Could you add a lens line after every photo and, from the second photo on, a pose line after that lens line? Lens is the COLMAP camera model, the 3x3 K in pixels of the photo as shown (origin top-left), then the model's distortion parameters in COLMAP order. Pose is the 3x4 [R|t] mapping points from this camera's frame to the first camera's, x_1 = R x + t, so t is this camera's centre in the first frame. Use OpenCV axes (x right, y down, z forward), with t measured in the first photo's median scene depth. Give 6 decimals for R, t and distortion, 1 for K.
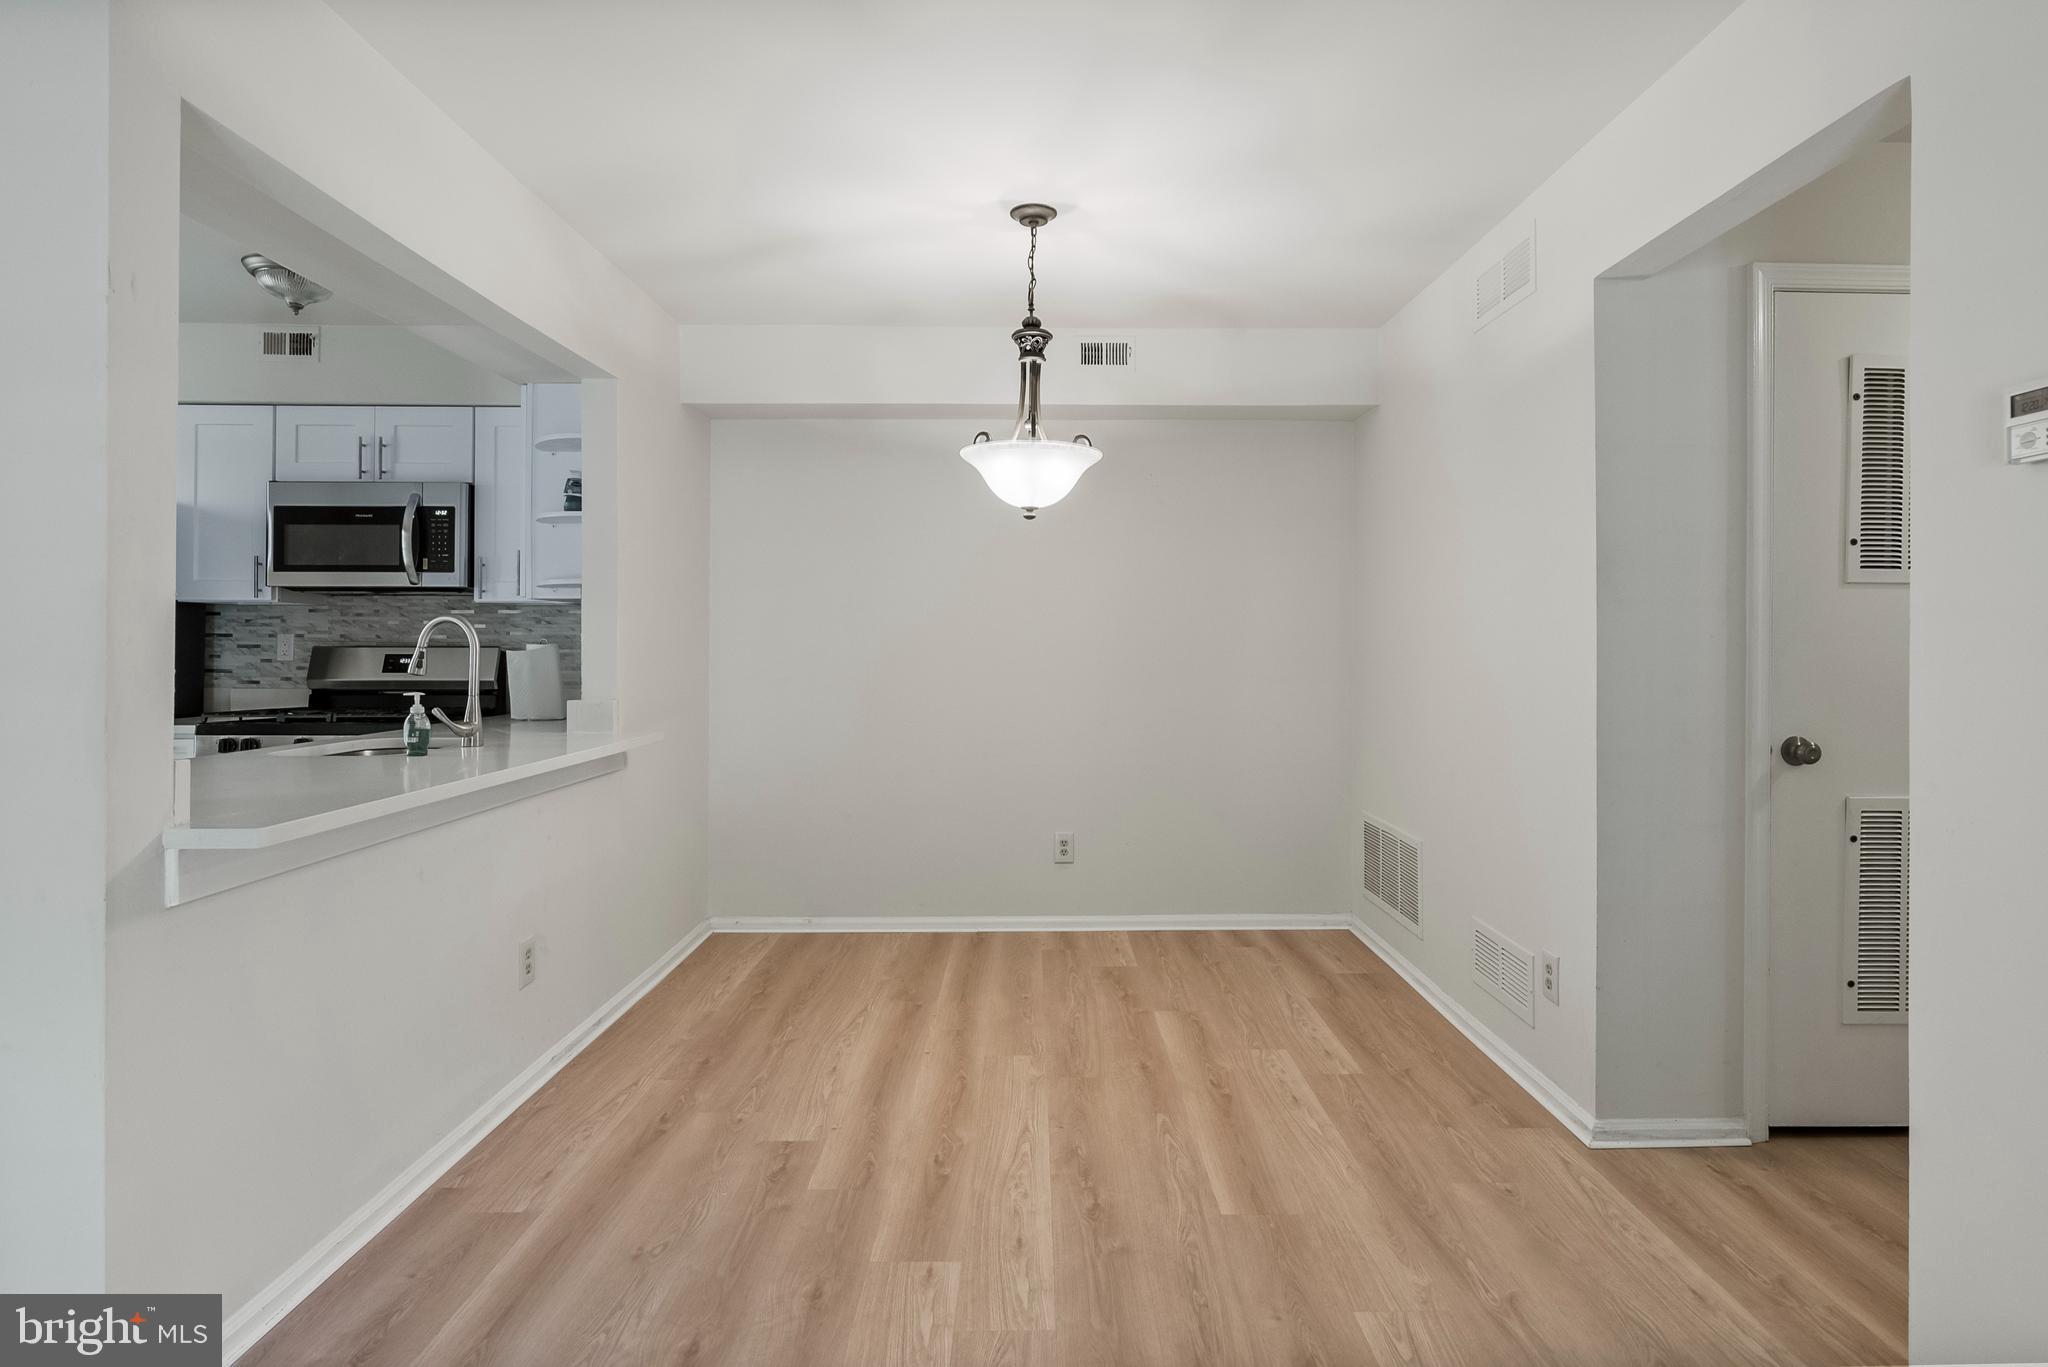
lens RADIAL K [[1055.4, 0, 1029.8], [0, 1055.4, 648.1], [0, 0, 1]] dist [0.001004, 0.000259]
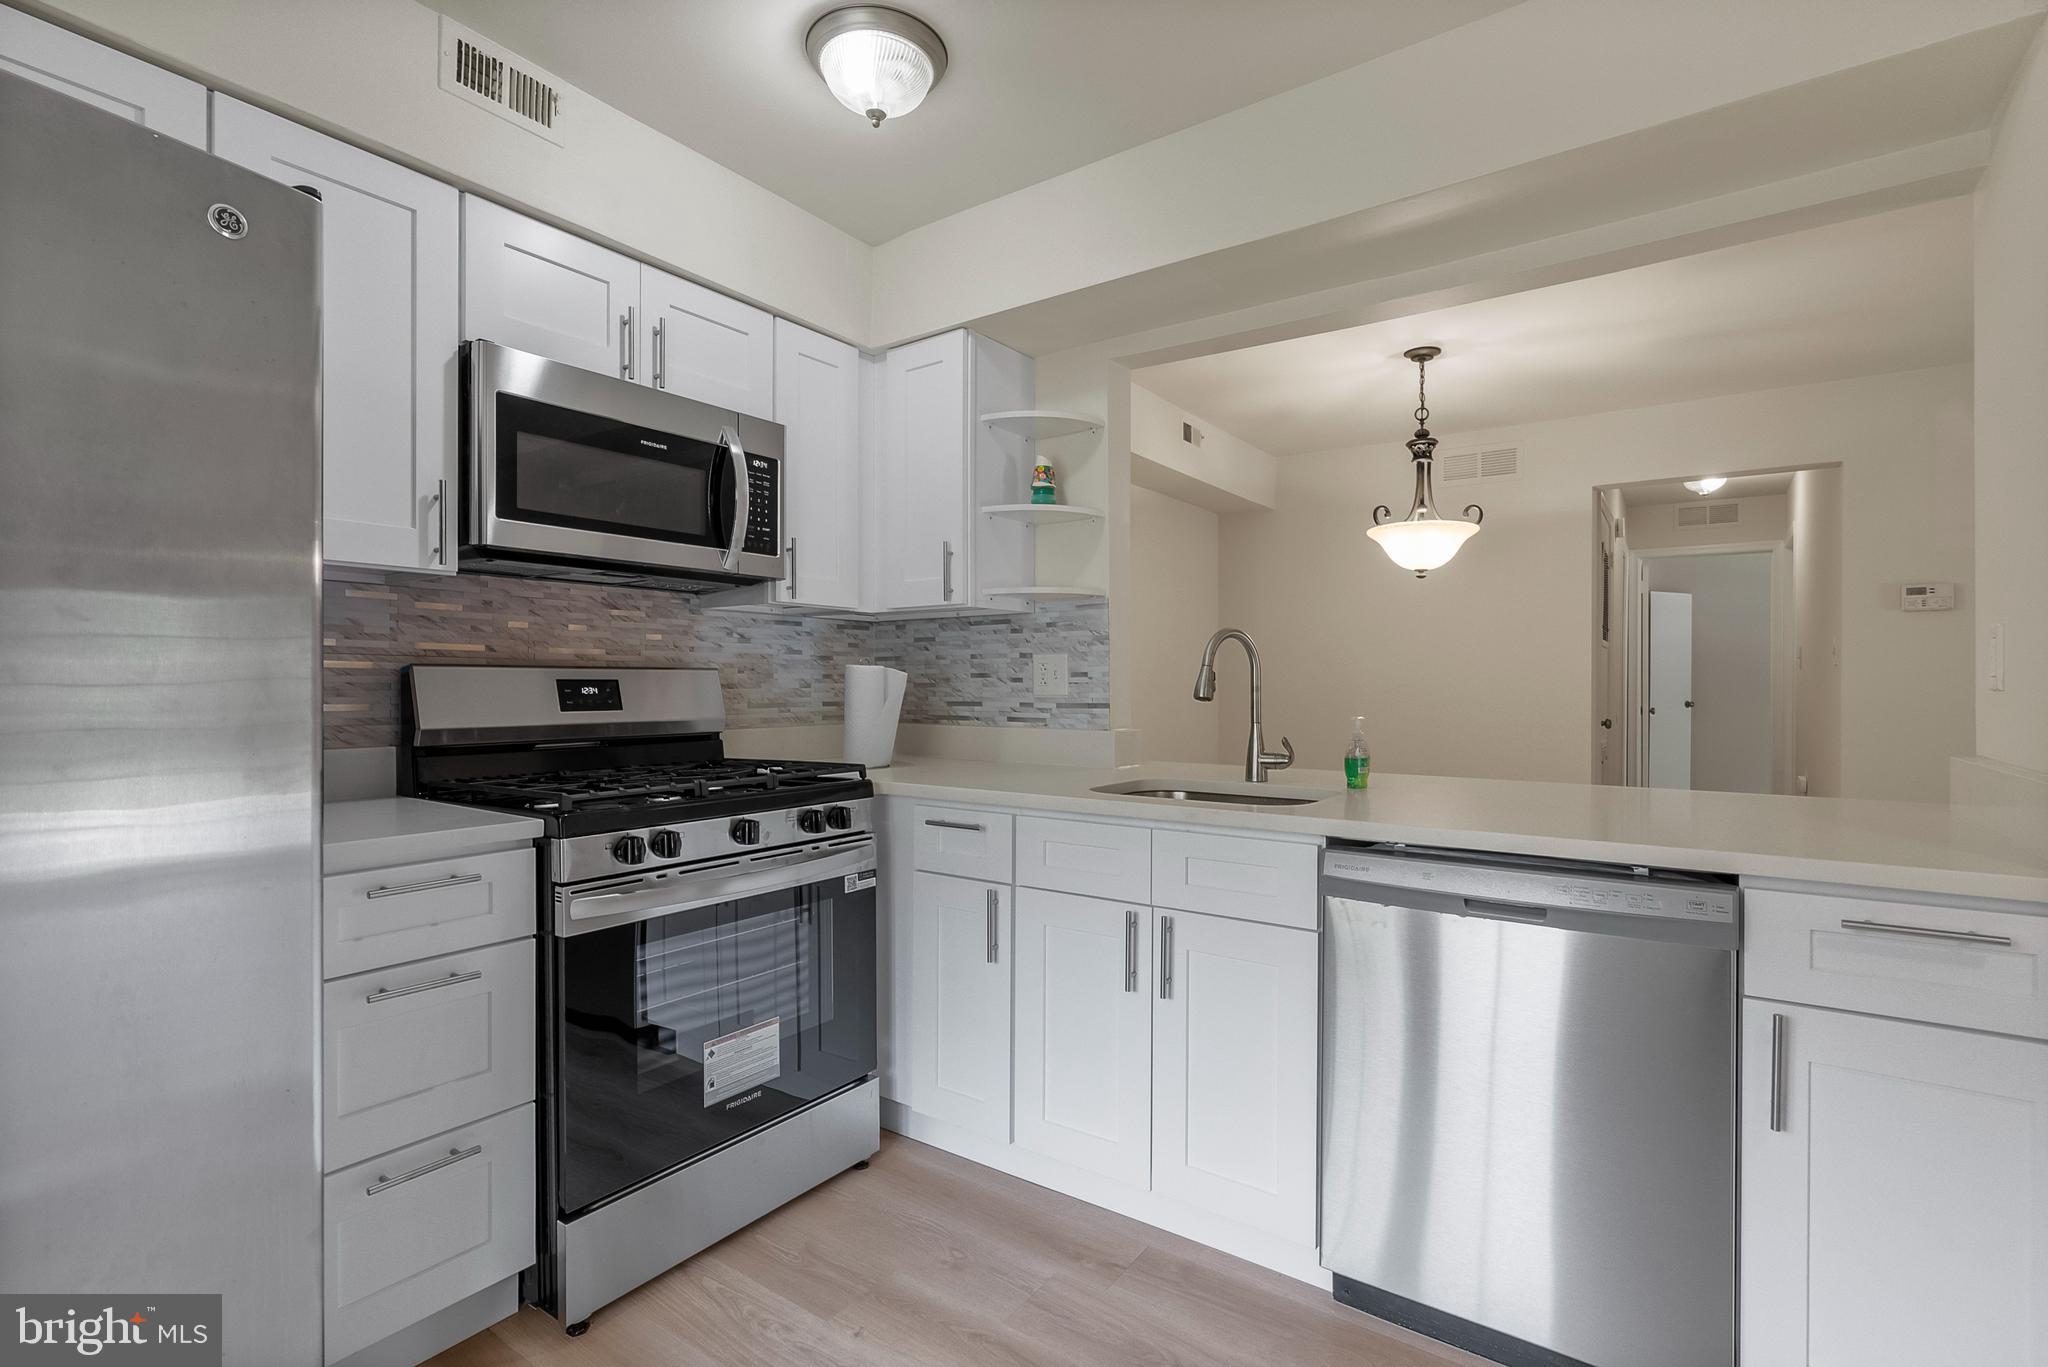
lens RADIAL K [[933.5, 0, 1024.0], [0, 933.5, 683.5], [0, 0, 1]] dist [0.002339, 0.000007]
pose [[0.586600, -0.001462, 0.809876, -0.926852], [0.003071, 0.999995, -0.000420, 0.009633], [-0.809871, 0.002734, 0.586602, 0.520679]]
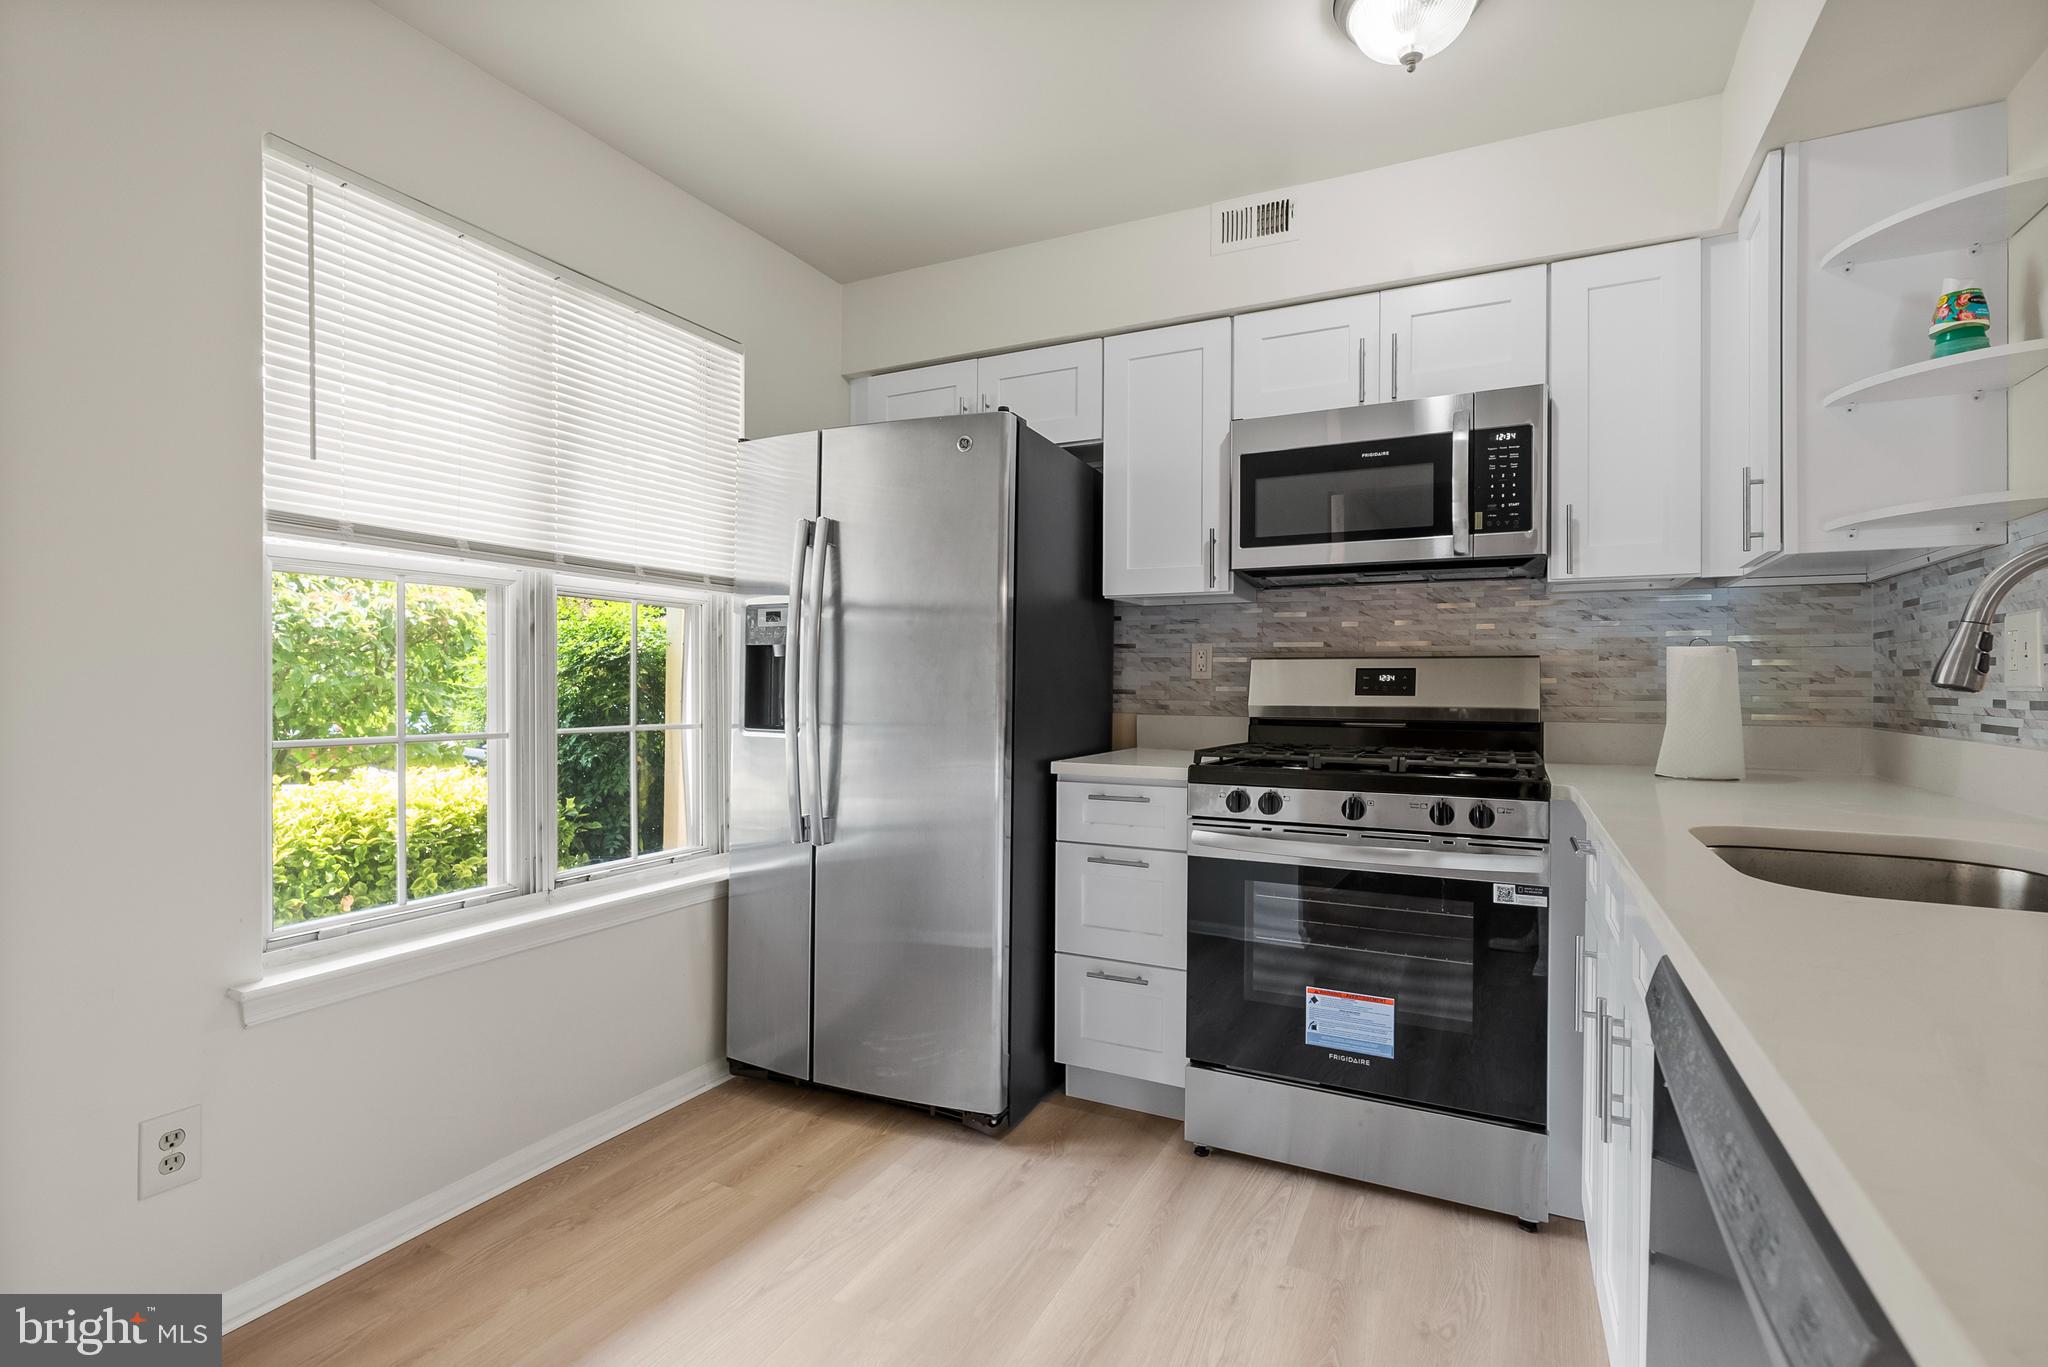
lens RADIAL K [[936.7, 0, 1060.2], [0, 936.7, 679.5], [0, 0, 1]] dist [-0.000230, -0.000167]
pose [[0.902767, -0.000159, -0.430130, -0.553275], [-0.003247, 0.999969, -0.007183, 0.018981], [0.430118, 0.007881, 0.902738, 0.389792]]
